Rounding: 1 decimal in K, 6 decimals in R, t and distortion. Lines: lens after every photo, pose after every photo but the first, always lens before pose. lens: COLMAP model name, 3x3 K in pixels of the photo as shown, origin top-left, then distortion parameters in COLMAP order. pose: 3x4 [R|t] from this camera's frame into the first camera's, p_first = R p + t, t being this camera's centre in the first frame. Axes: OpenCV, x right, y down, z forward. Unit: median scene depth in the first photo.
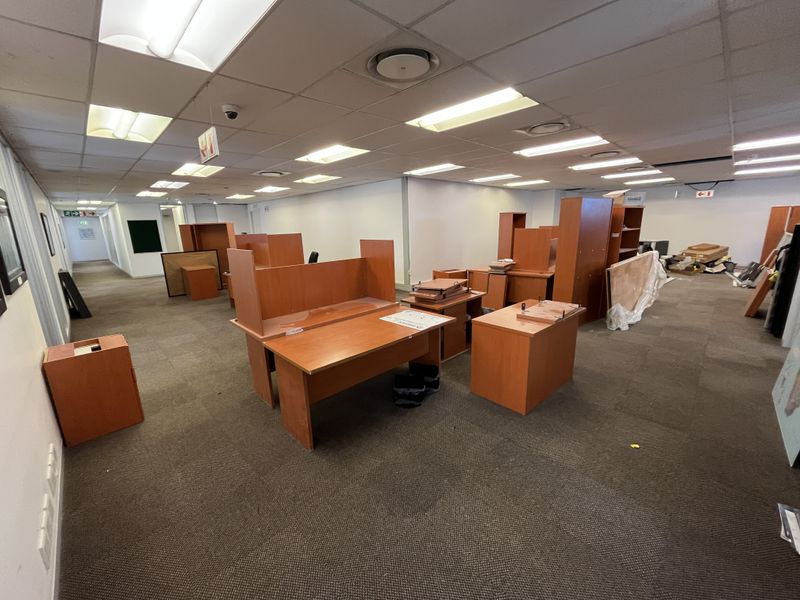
lens RADIAL K [[323.9, 0, 395.7], [0, 323.9, 299.5], [0, 0, 1]] dist [-0.001471, -0.000341]
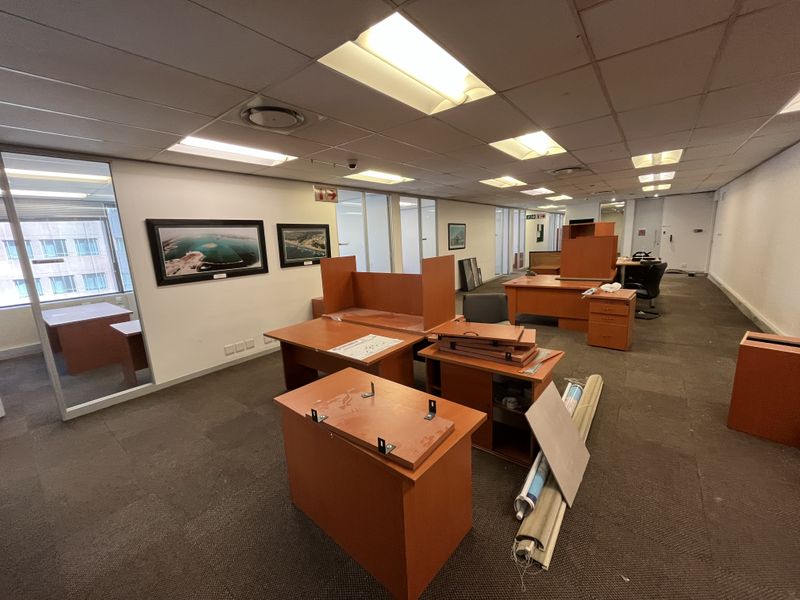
lens RADIAL K [[323.9, 0, 395.7], [0, 323.9, 299.5], [0, 0, 1]] dist [-0.001471, -0.000341]
pose [[0.134808, 0.206542, -0.969107, 0.938768], [-0.180256, 0.966827, 0.180981, -0.249139], [0.974338, 0.150289, 0.167566, 0.908289]]
